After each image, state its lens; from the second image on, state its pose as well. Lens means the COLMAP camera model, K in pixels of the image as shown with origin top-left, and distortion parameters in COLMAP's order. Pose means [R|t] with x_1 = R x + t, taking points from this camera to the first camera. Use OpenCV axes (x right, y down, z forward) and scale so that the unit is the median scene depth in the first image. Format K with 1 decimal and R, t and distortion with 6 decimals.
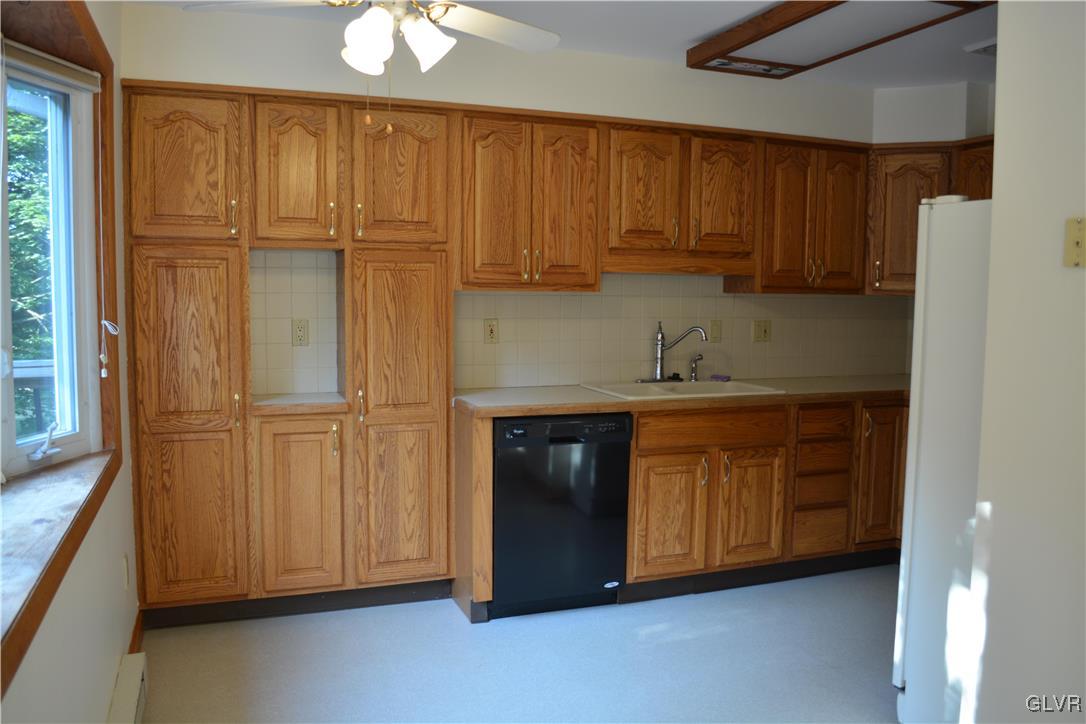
lens RADIAL K [[867.2, 0, 540.2], [0, 867.2, 363.2], [0, 0, 1]] dist [-0.085119, 0.014663]
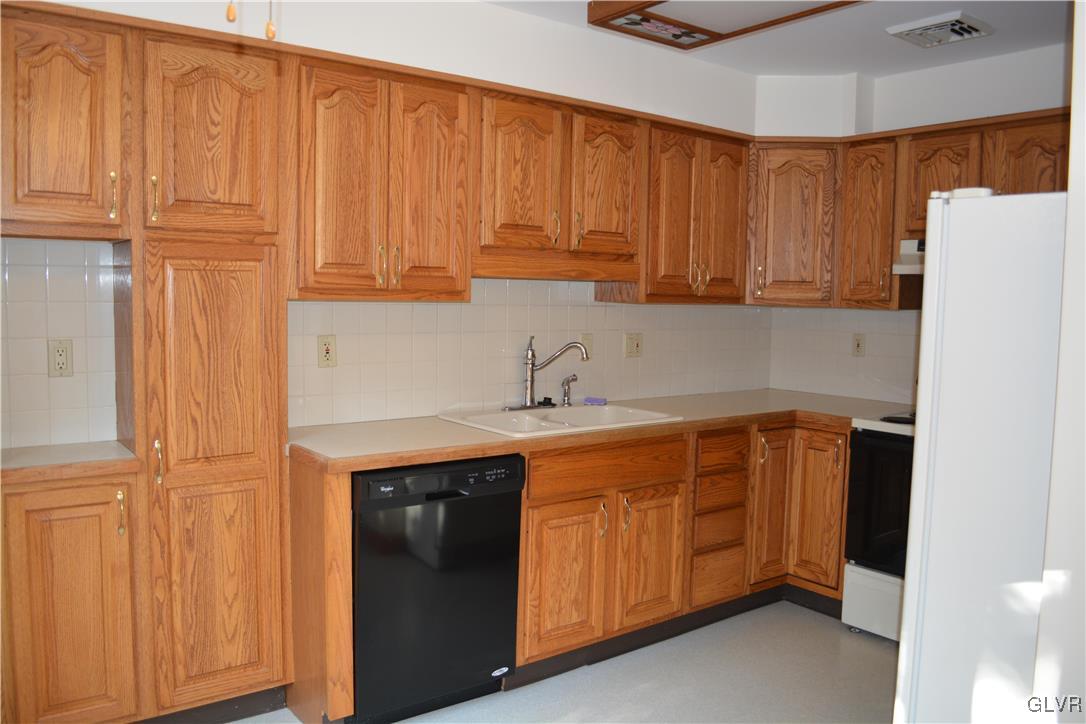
lens RADIAL K [[867.2, 0, 546.0], [0, 867.2, 362.2], [0, 0, 1]] dist [-0.085119, 0.014663]
pose [[0.957563, -0.015800, 0.287791, -0.098650], [0.017047, 0.999853, -0.001827, -0.024653], [-0.287720, 0.006655, 0.957691, 0.231283]]
